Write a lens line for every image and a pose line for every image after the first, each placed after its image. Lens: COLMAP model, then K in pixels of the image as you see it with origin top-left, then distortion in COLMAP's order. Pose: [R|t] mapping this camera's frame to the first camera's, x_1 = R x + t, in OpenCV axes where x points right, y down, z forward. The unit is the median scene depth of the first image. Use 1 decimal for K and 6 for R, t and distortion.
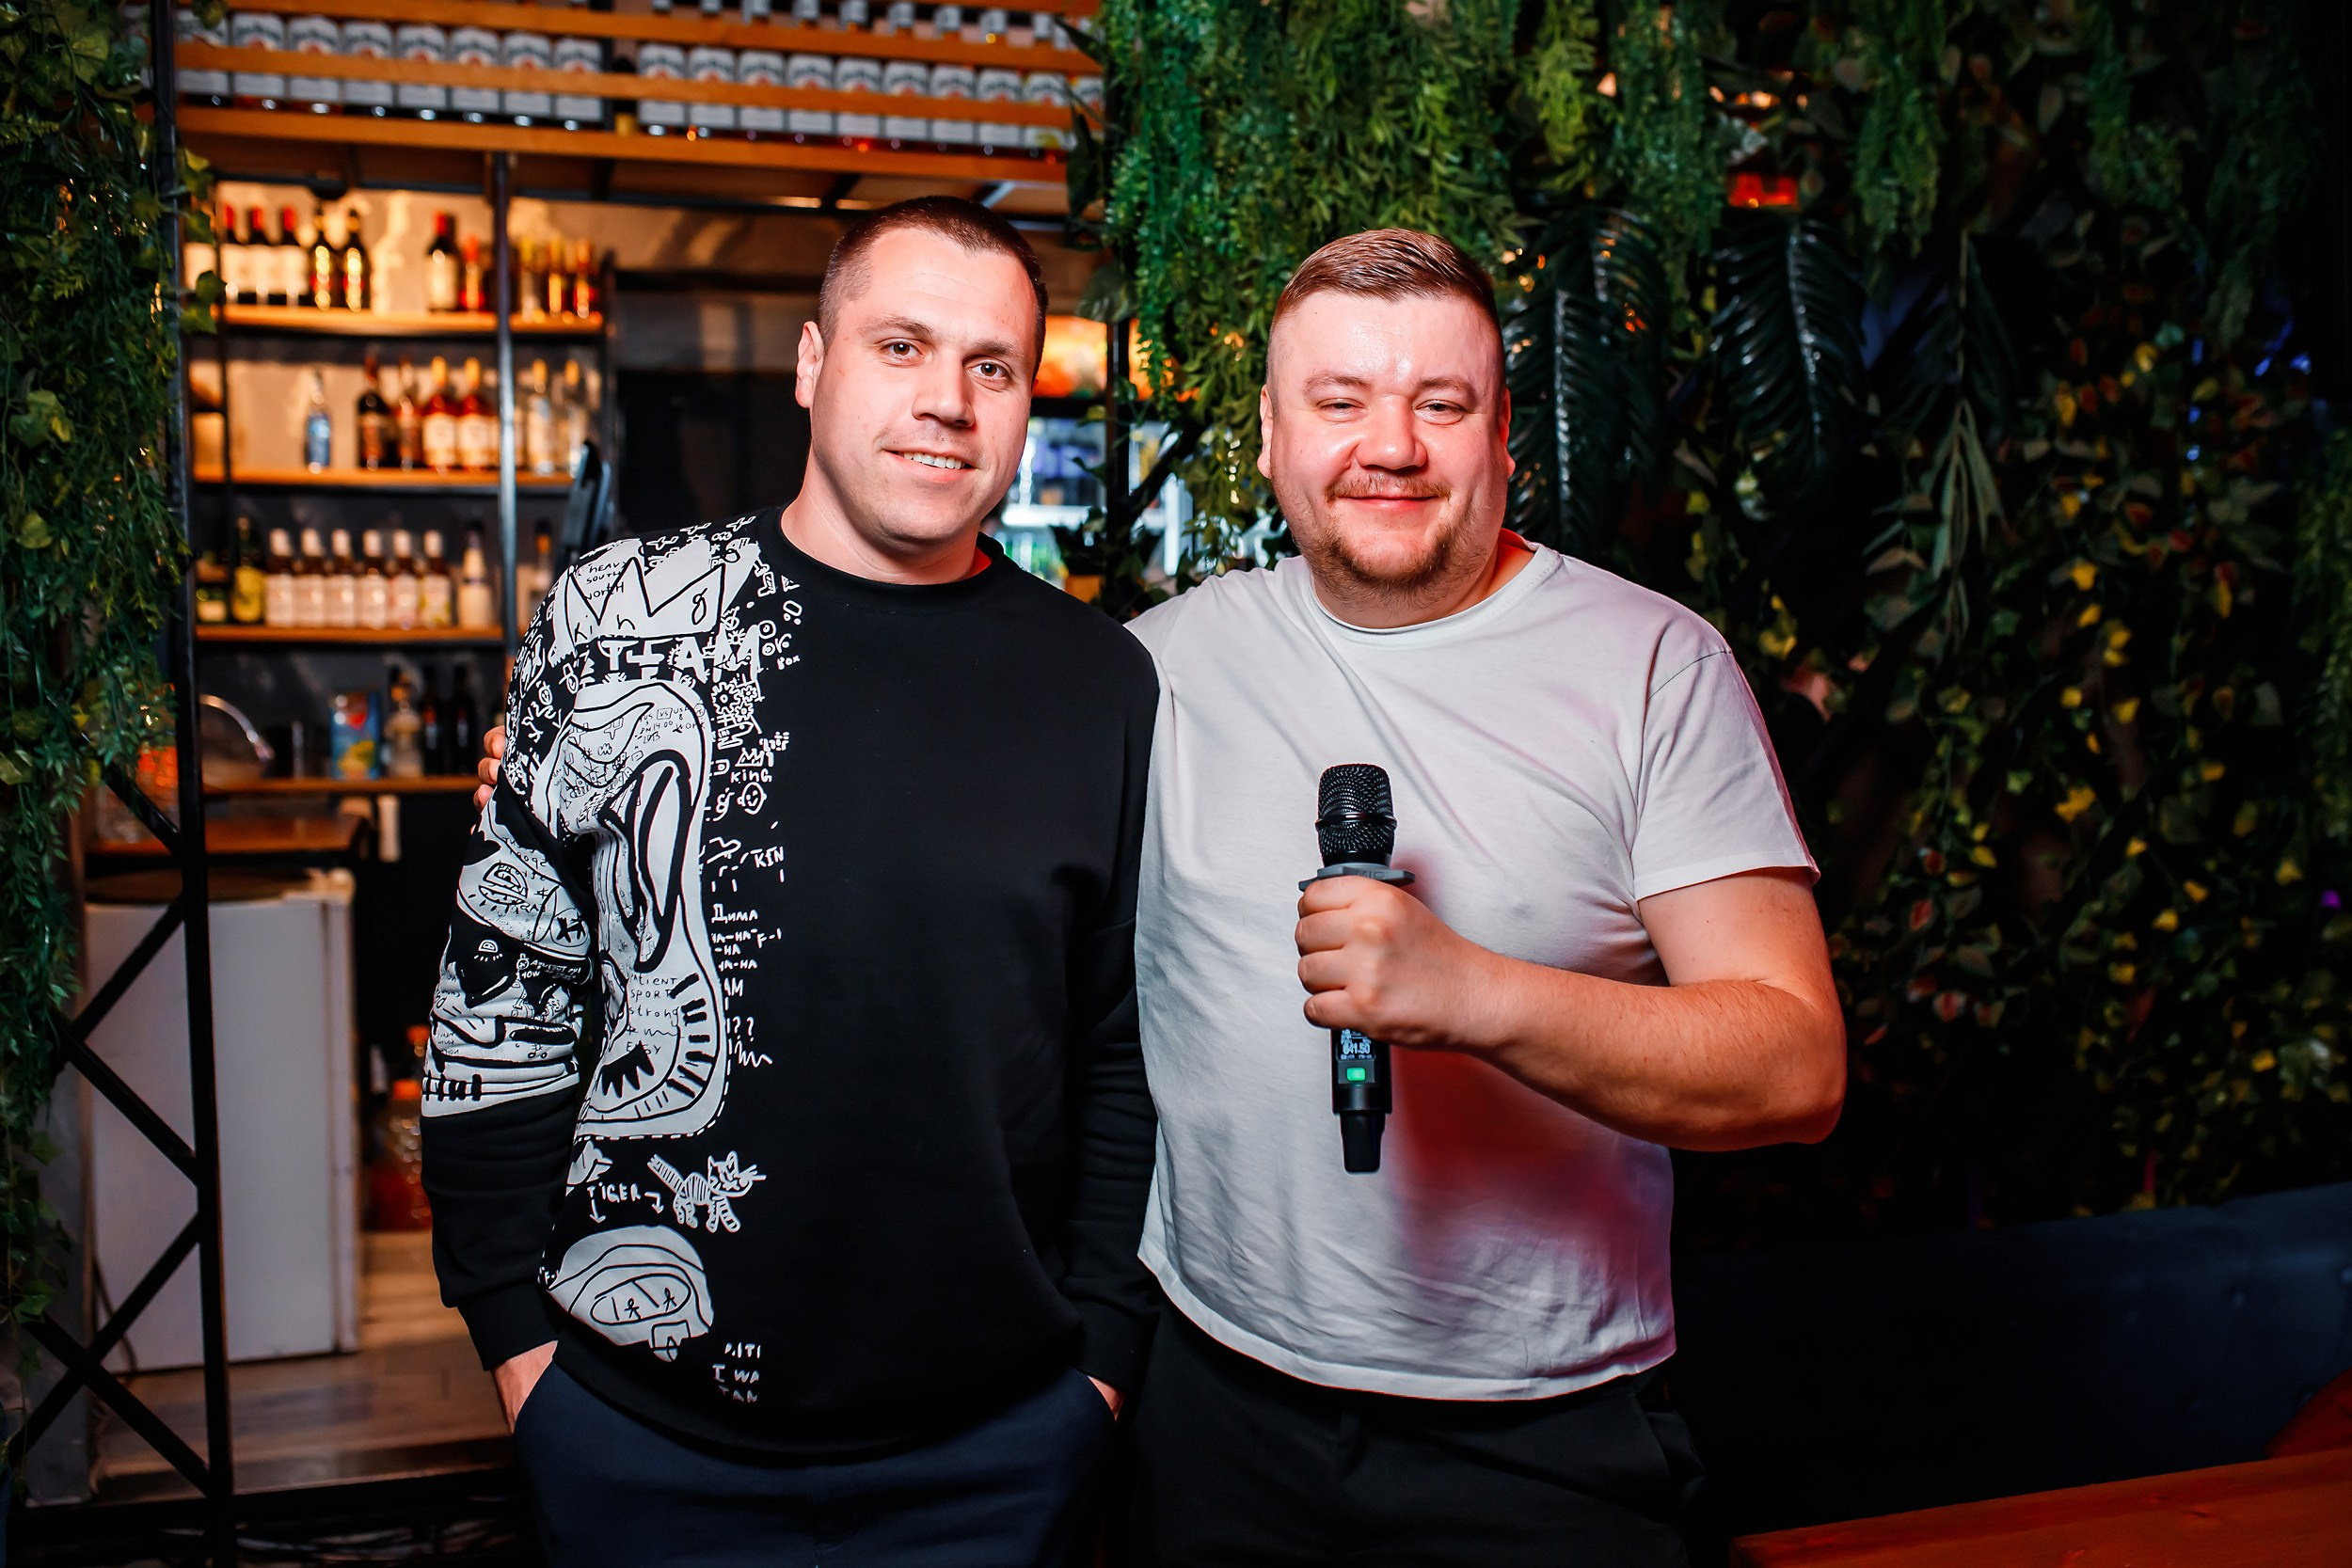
lens RADIAL K [[2278.9, 0, 1176.0], [0, 2278.9, 784.0], [0, 0, 1]] dist [-0.053712, 0.086250]
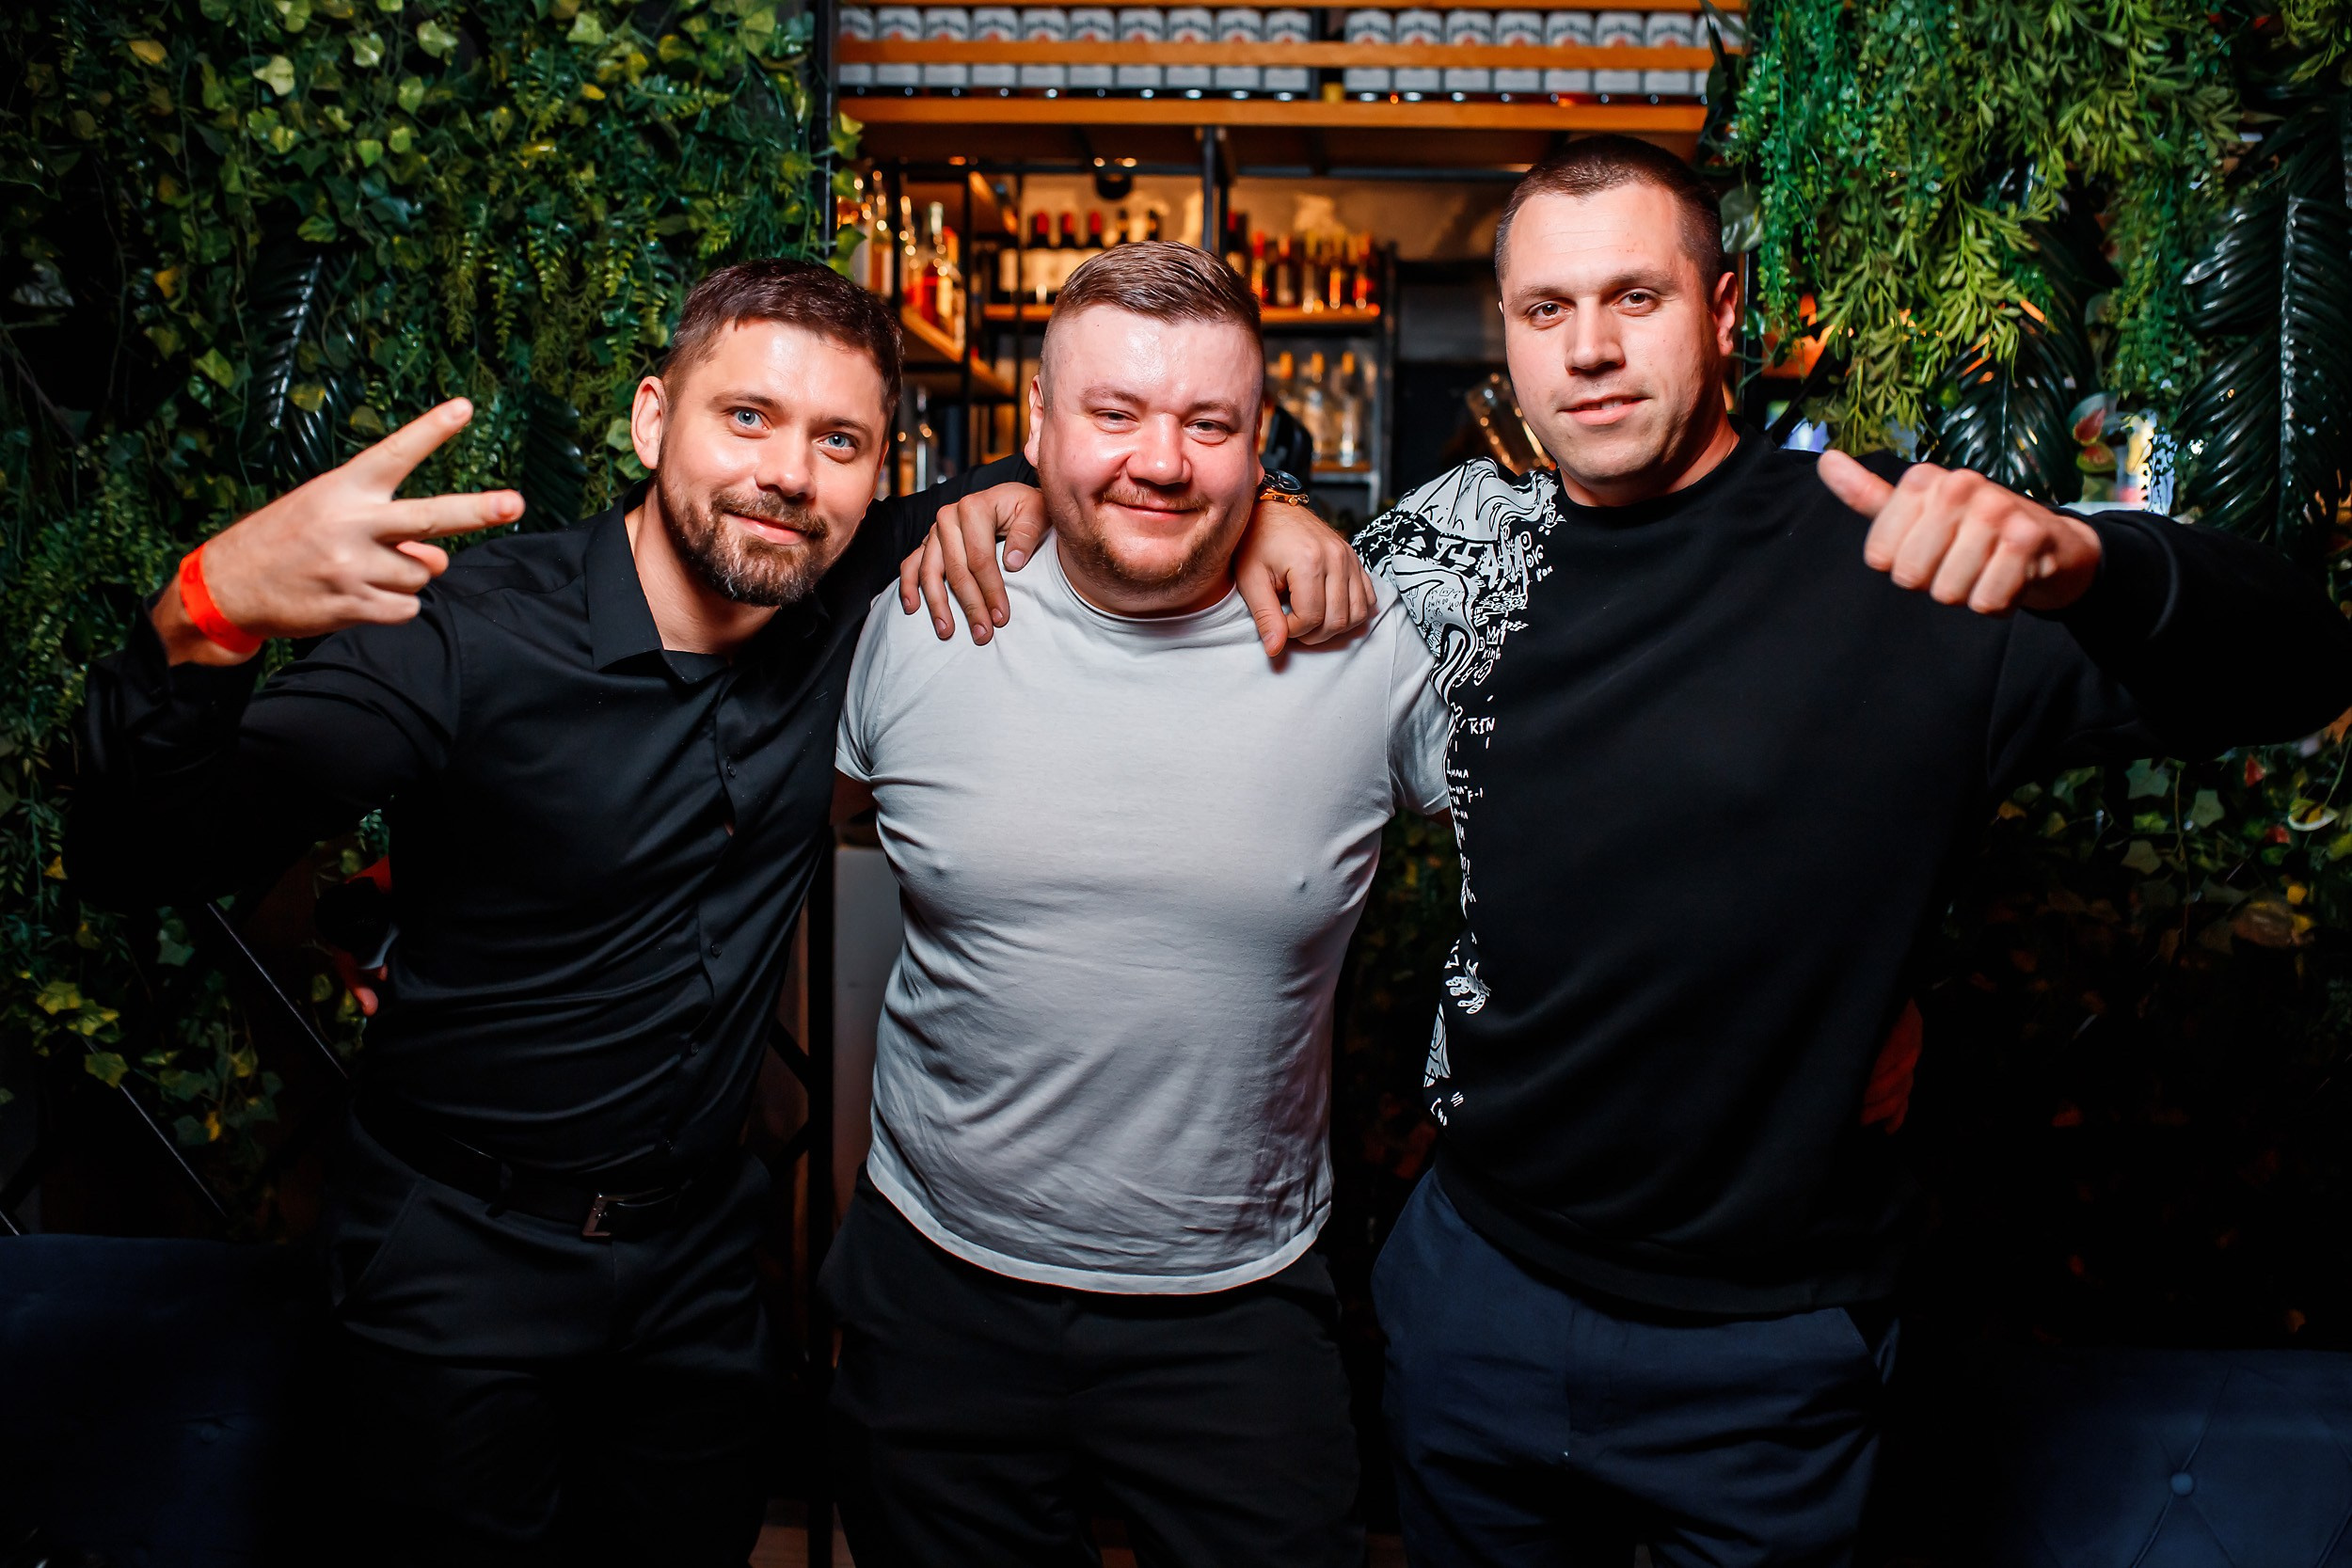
lens RADIAL K [[2278.9, 0, 1176.0], [0, 2278.9, 784.0], [0, 0, 1]] dist [-0.053712, 0.086250]
pose [[0.929357, 0.046169, -0.366283, 0.104285], [-0.049402, 0.998779, 0.000547, 0.023353], [0.365861, 0.017586, 0.930503, 0.066990]]
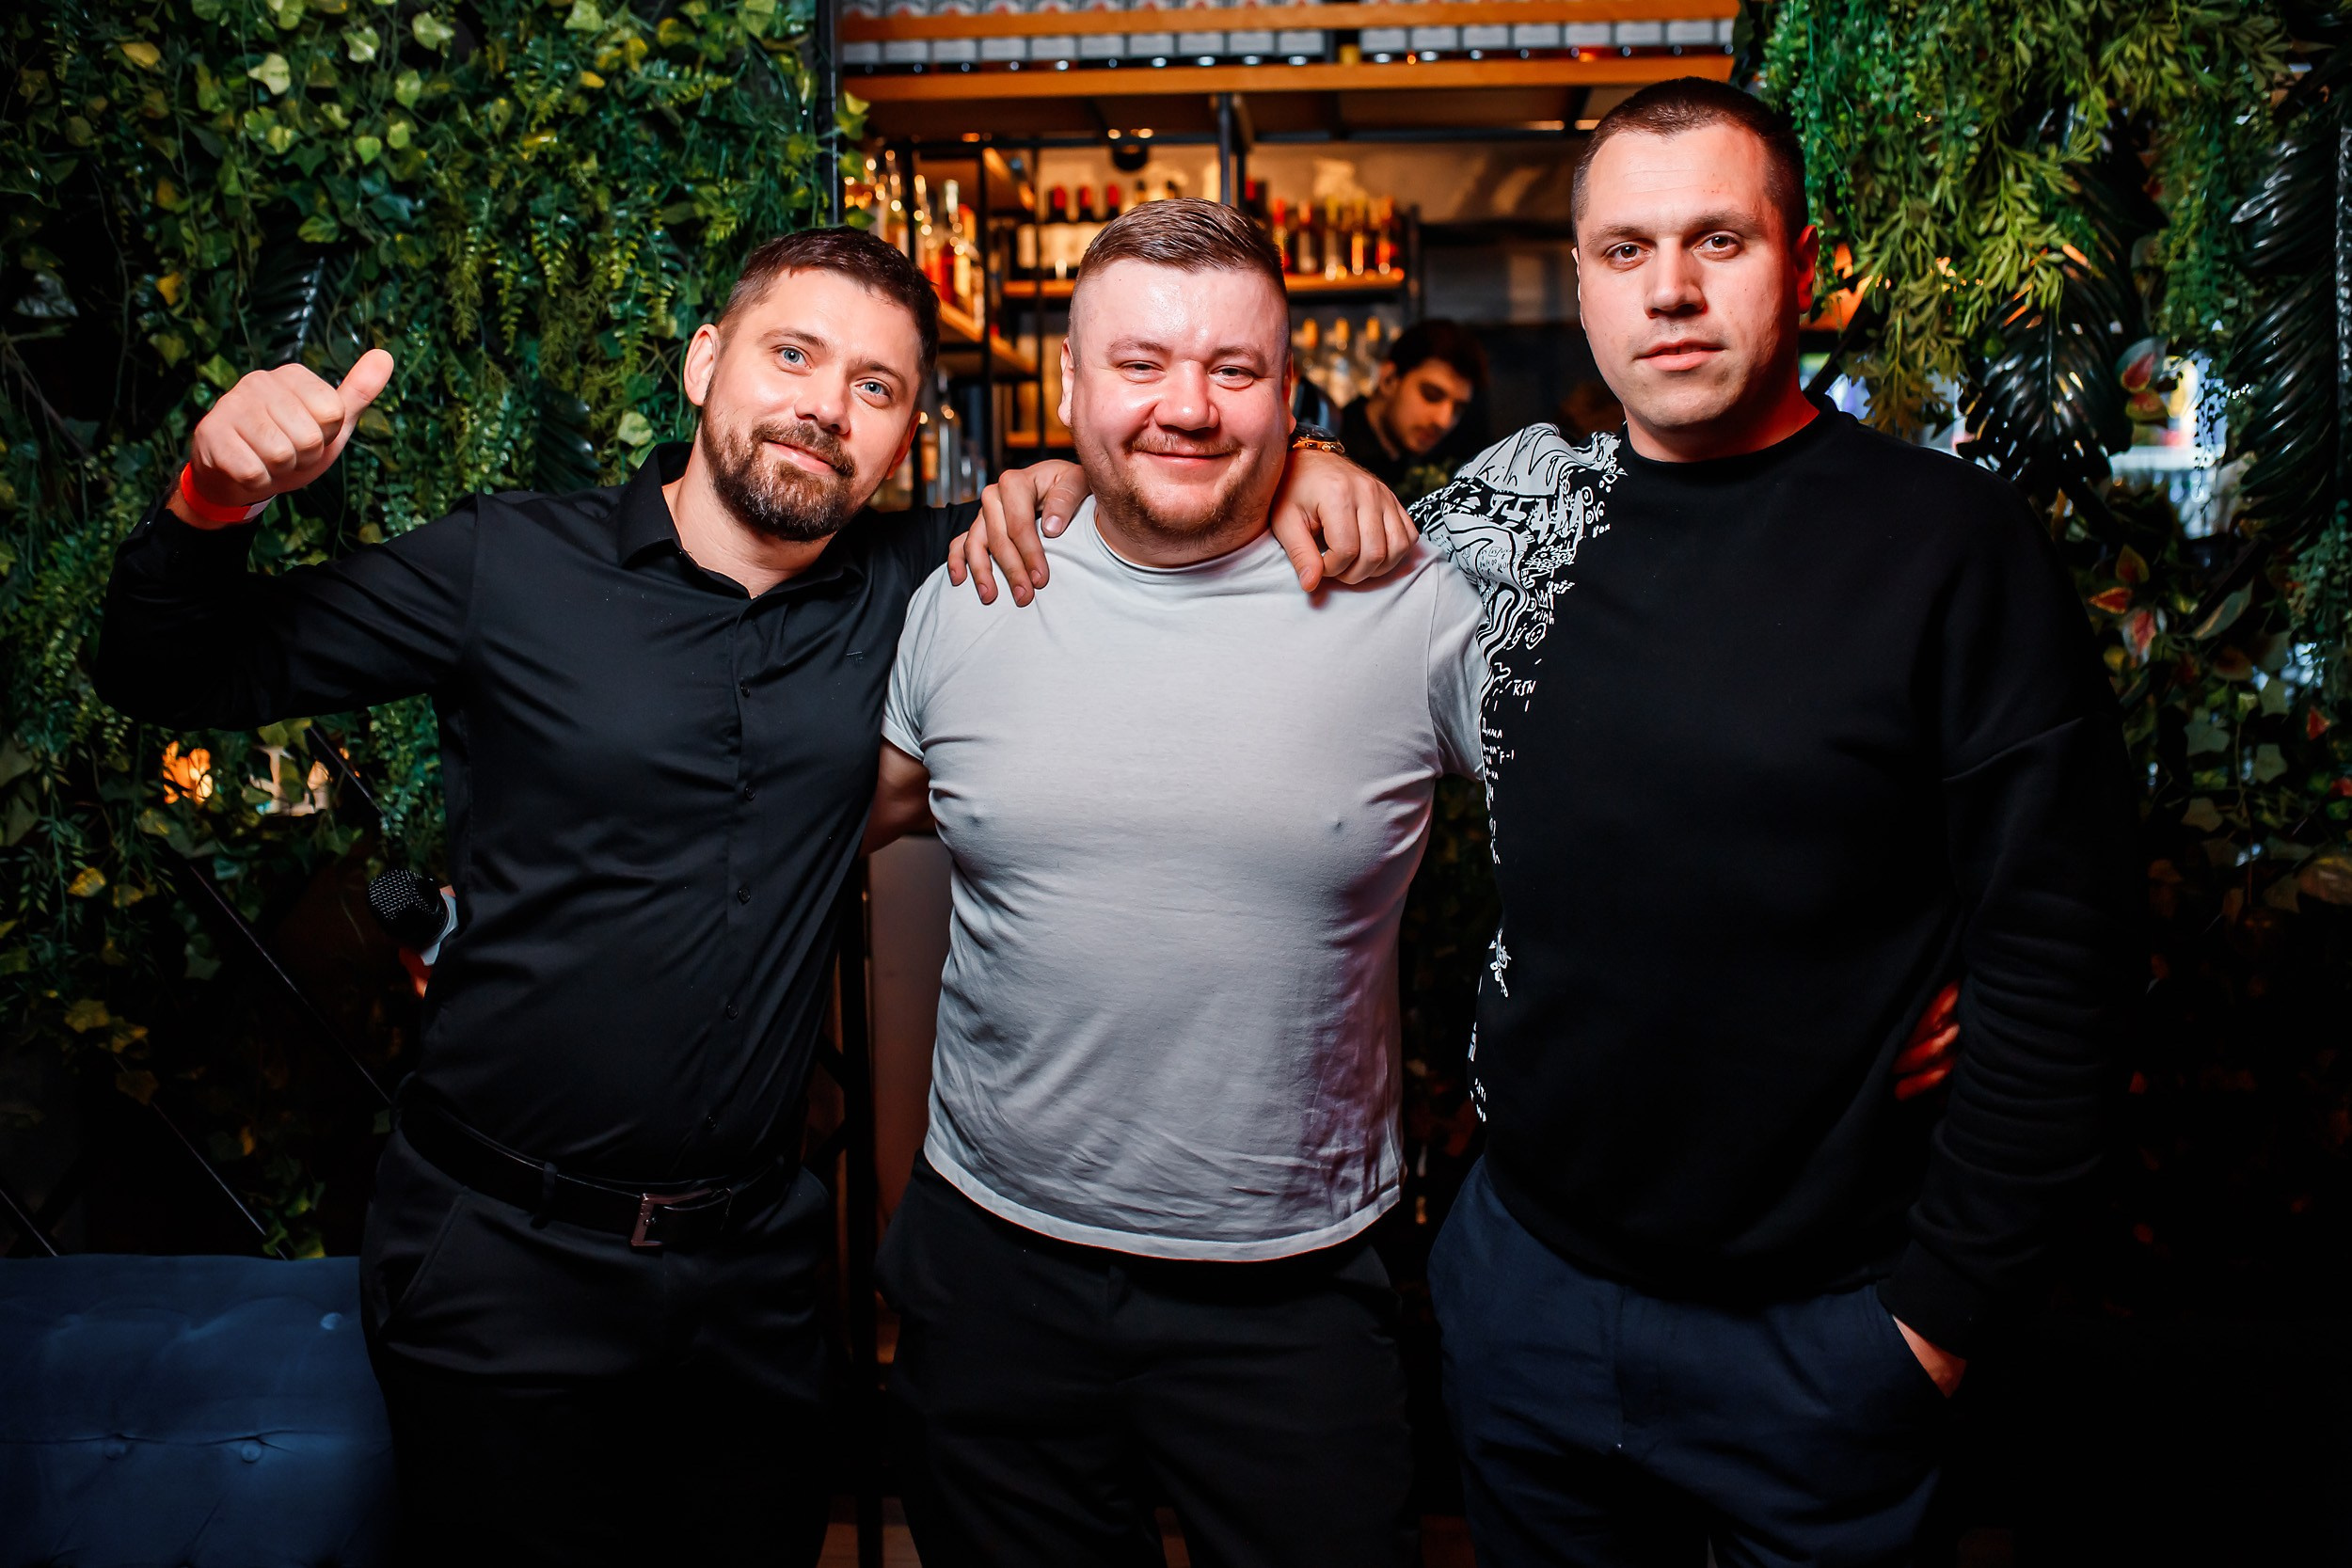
lens RADIAL K [[2278.9, 0, 1176.0], [0, 2278.9, 784.0], [0, 0, 1]] dist [-0.053712, 0.086250]
pose [[0.924144, 0.023738, -0.381306, 0.099130], [-0.020019, 0.999705, 0.013718, 0.017801], [0.381519, -0.005044, 0.924347, 0.086099]]
